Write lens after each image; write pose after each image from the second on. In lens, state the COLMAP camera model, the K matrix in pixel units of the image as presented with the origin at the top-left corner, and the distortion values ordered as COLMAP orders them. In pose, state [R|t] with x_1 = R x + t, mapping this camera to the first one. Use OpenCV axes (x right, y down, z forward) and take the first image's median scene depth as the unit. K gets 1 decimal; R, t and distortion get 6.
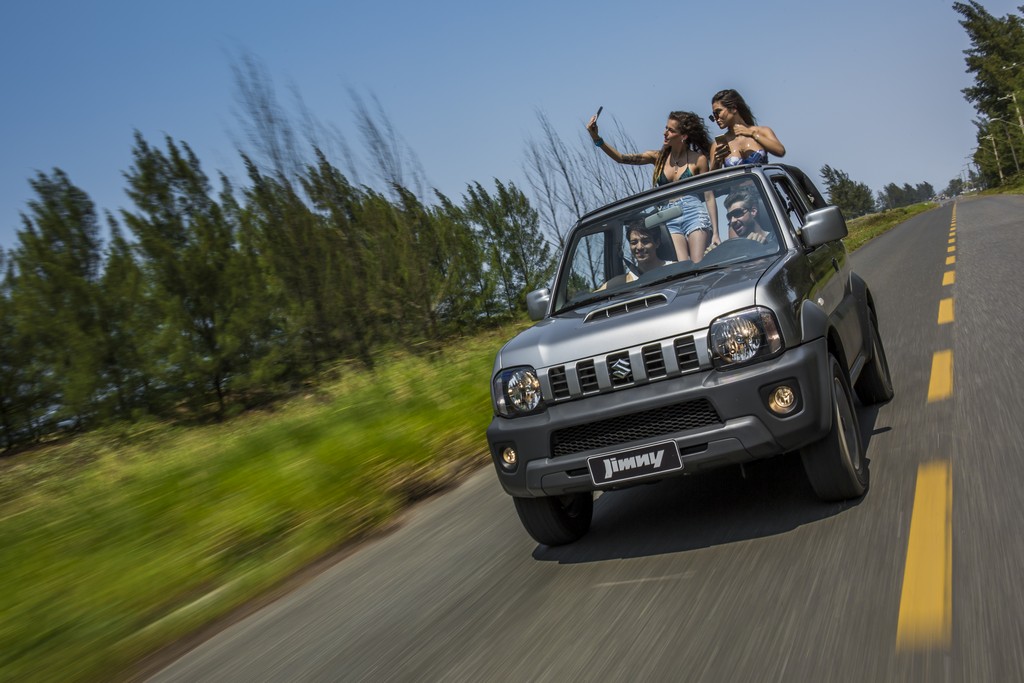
lens RADIAL K [[1021.9, 0, 512.0], [0, 1021.9, 341.5], [0, 0, 1]] dist [-0.003528, 0.001133]
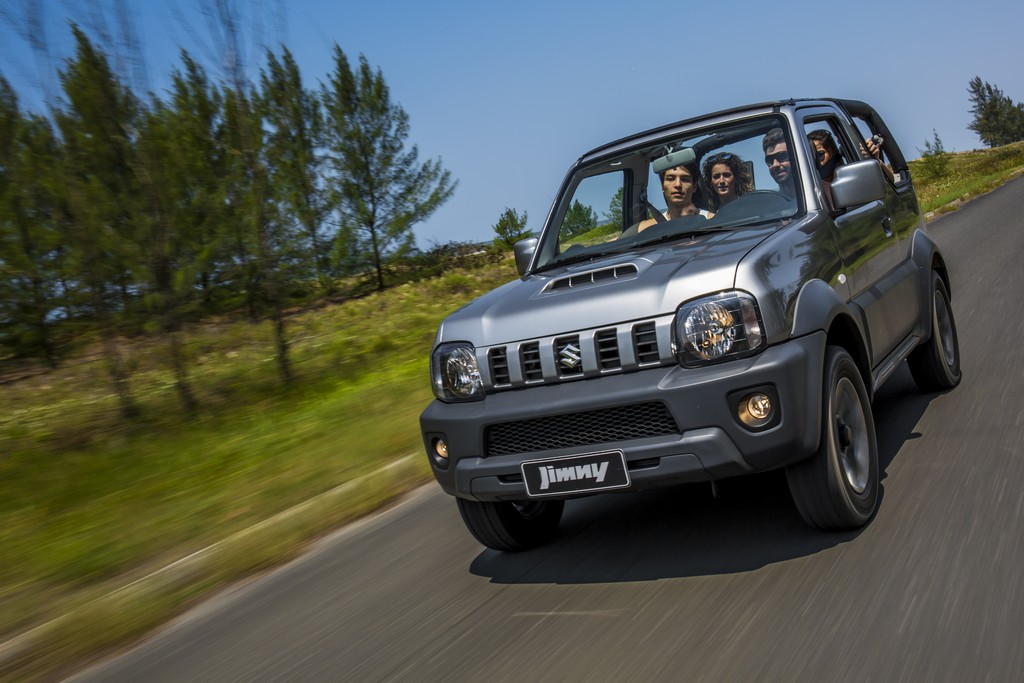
lens RADIAL K [[1096.5, 0, 578.5], [0, 1096.5, 299.3], [0, 0, 1]] dist [-0.007555, -0.002887]
pose [[0.997366, 0.051833, -0.050733, 0.156553], [-0.049676, 0.997844, 0.042896, -0.056313], [0.052847, -0.040262, 0.997791, 0.131108]]
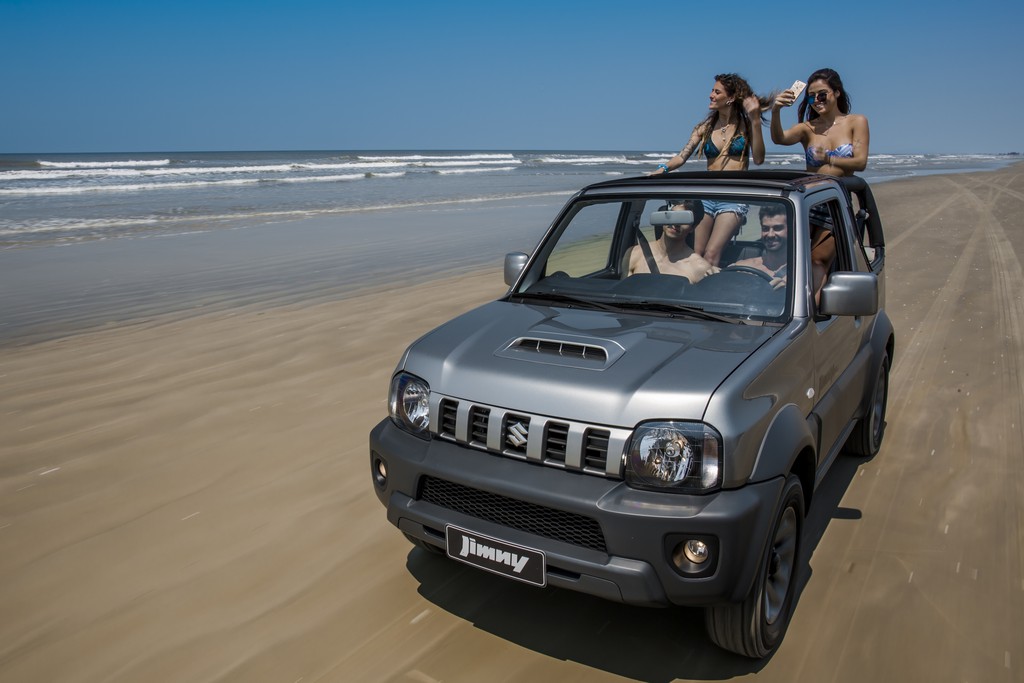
lens RADIAL K [[782.4, 0, 472.1], [0, 782.4, 320.1], [0, 0, 1]] dist [-0.082844, 0.003759]
pose [[0.950217, 0.277124, -0.142446, 0.136146], [-0.243309, 0.945502, 0.216396, -0.181181], [0.194651, -0.170964, 0.965858, 0.425443]]
